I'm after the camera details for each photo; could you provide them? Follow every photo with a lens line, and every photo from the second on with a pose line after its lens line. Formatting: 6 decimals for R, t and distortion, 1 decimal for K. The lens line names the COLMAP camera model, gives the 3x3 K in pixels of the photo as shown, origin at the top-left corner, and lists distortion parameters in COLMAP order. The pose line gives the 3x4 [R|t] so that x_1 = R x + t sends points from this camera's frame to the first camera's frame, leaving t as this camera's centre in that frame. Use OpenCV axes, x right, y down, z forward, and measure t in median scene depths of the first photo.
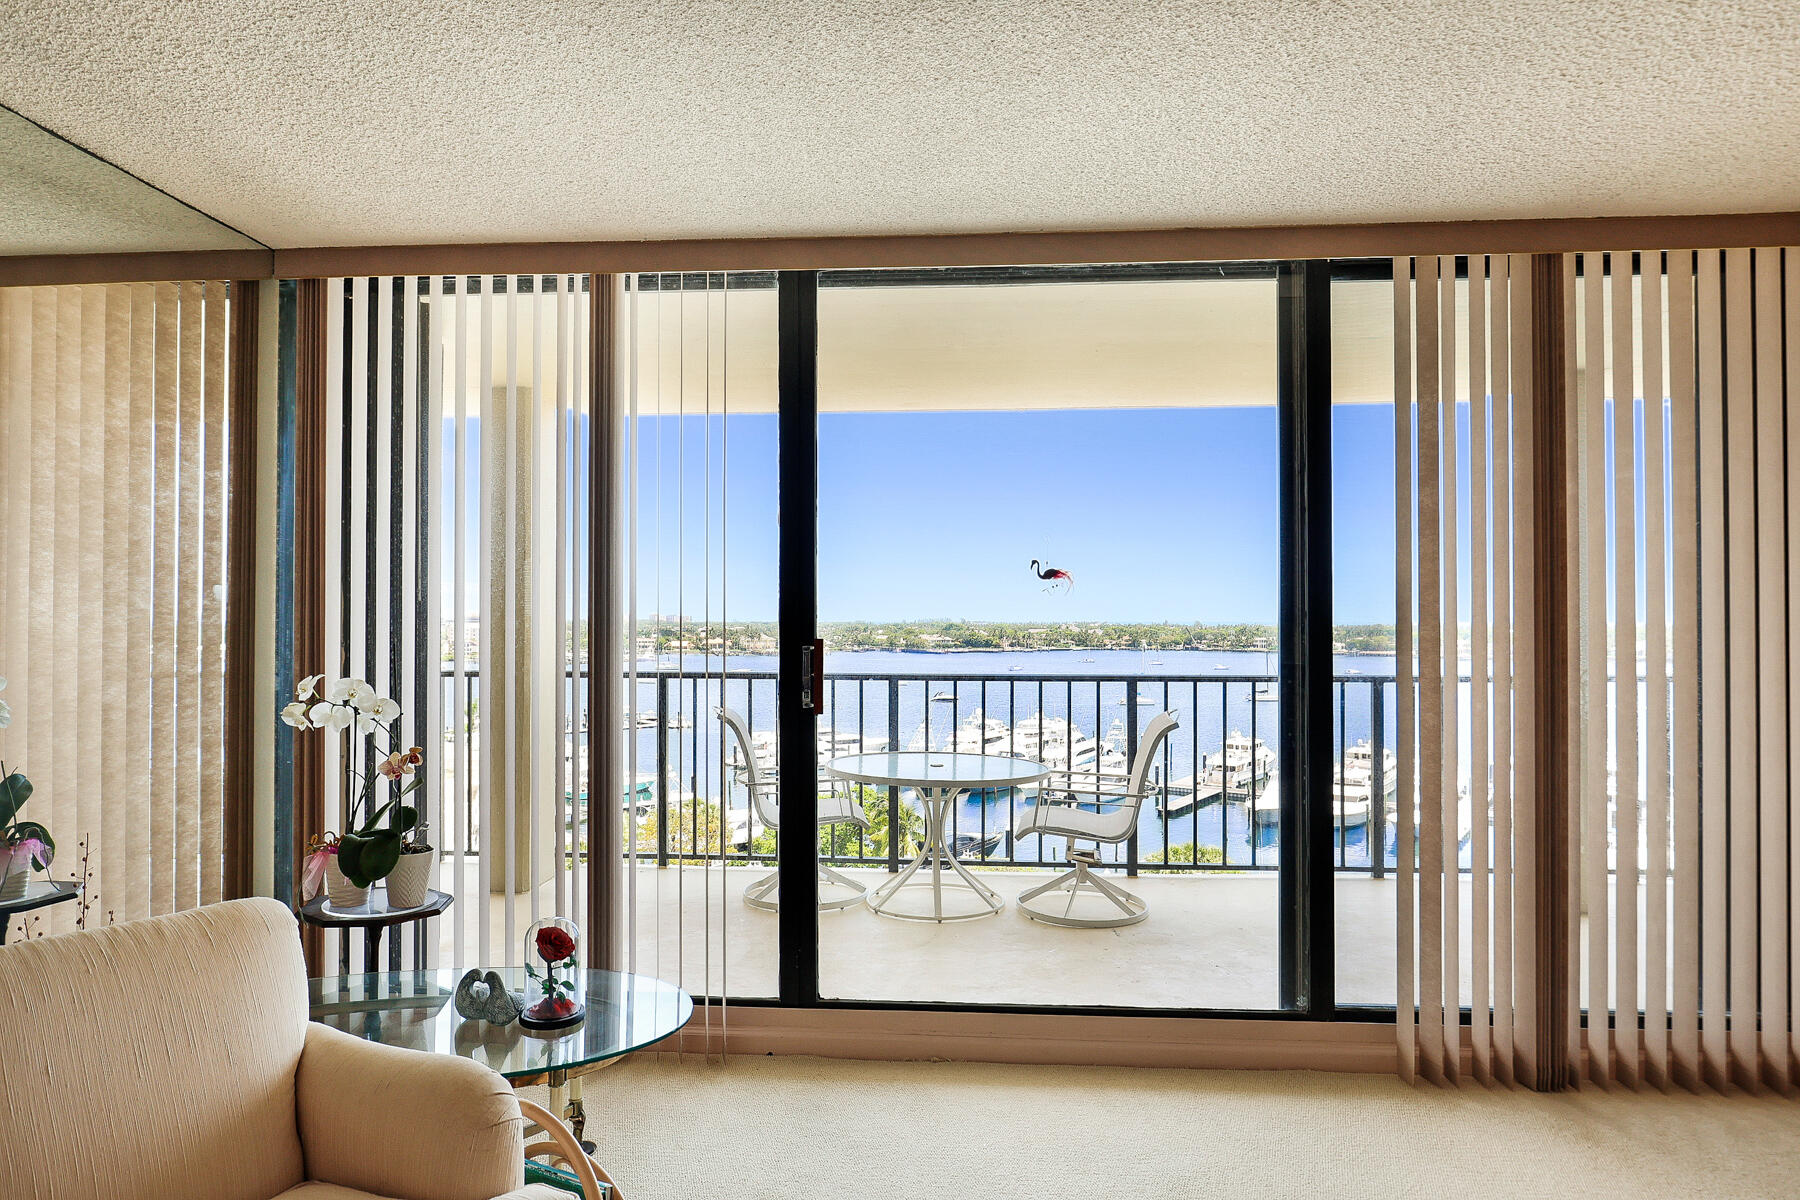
lens RADIAL K [[1108.3, 0, 928.1], [0, 1108.3, 629.3], [0, 0, 1]] dist [-0.010541, -0.003979]
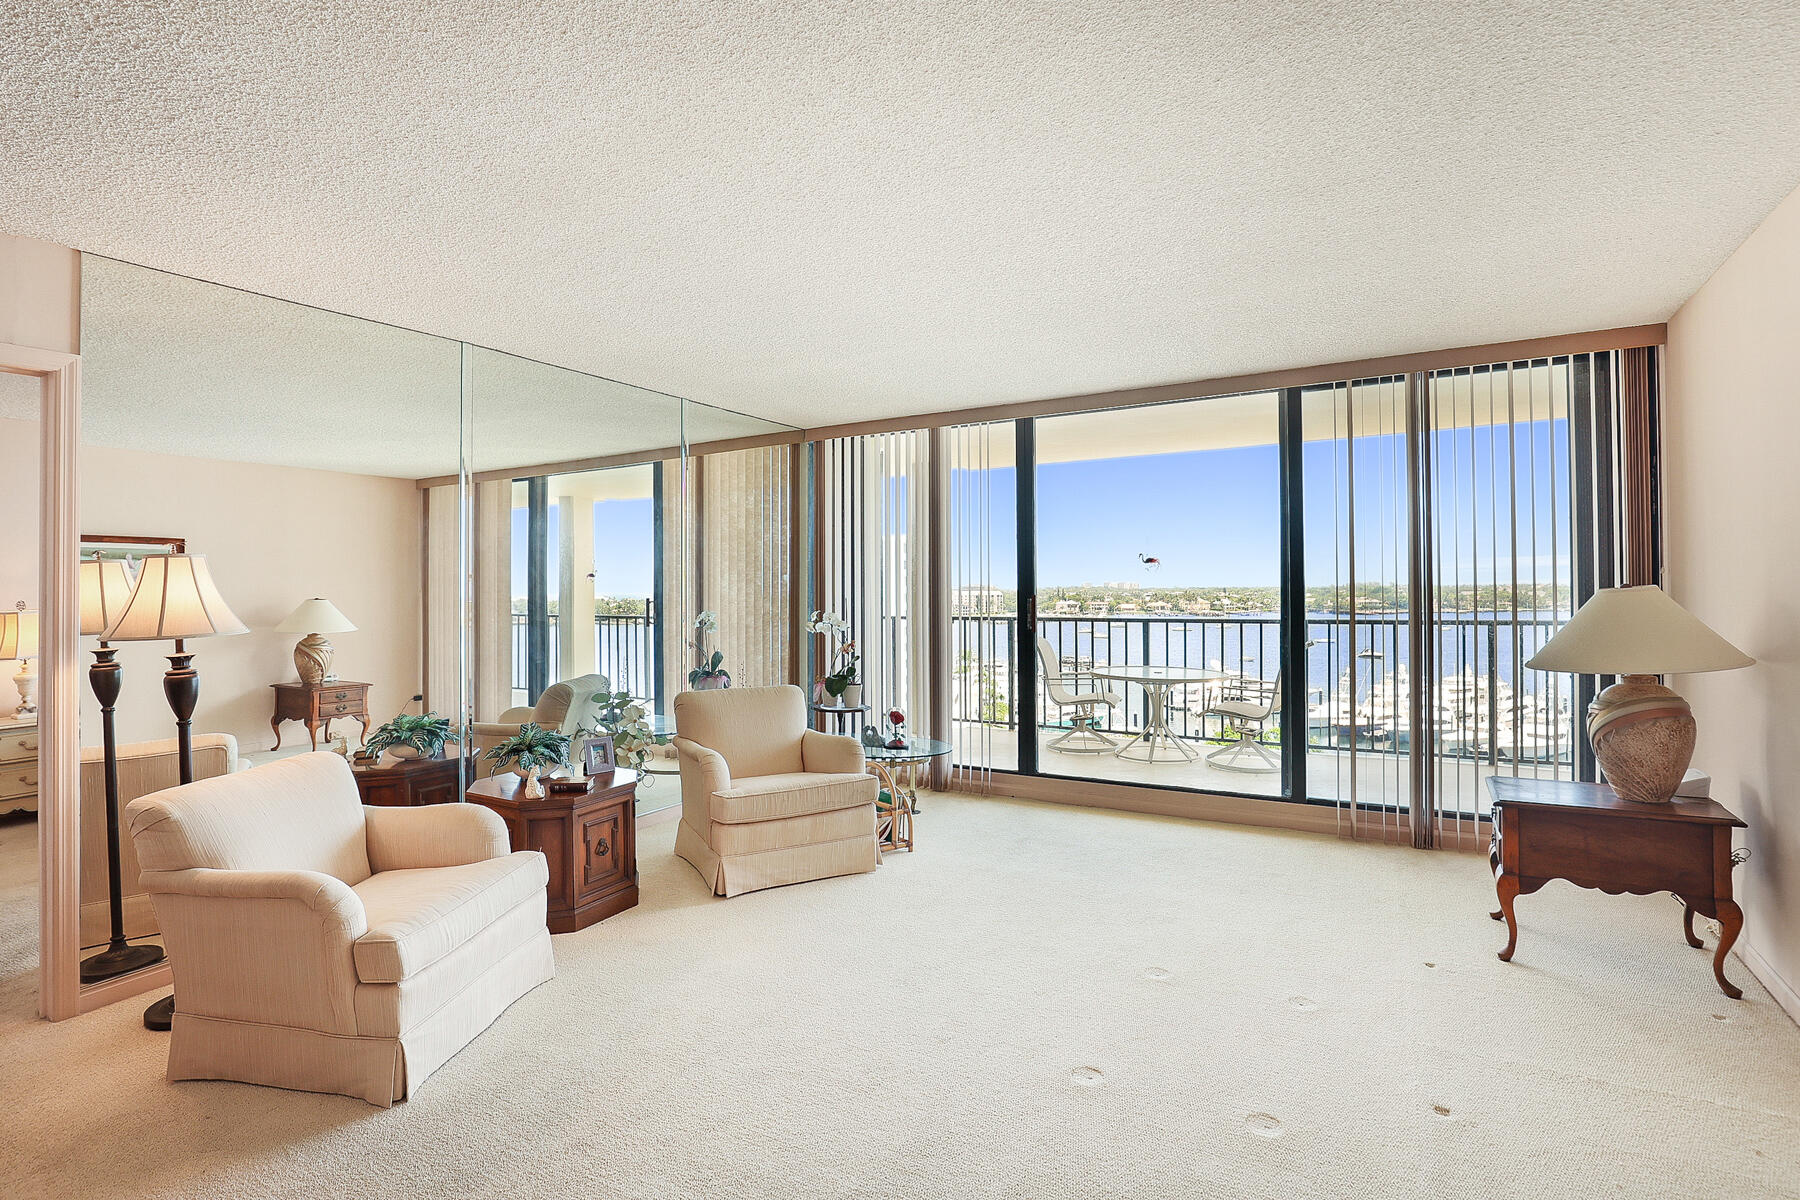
lens RADIAL K [[939.5, 0, 897.6], [0, 939.5, 586.6], [0, 0, 1]] dist [-0.014661, -0.000399]
pose [[0.888771, -0.012679, -0.458176, 0.461828], [0.008616, 0.999903, -0.010957, 0.009665], [0.458270, 0.005791, 0.888794, -0.639042]]
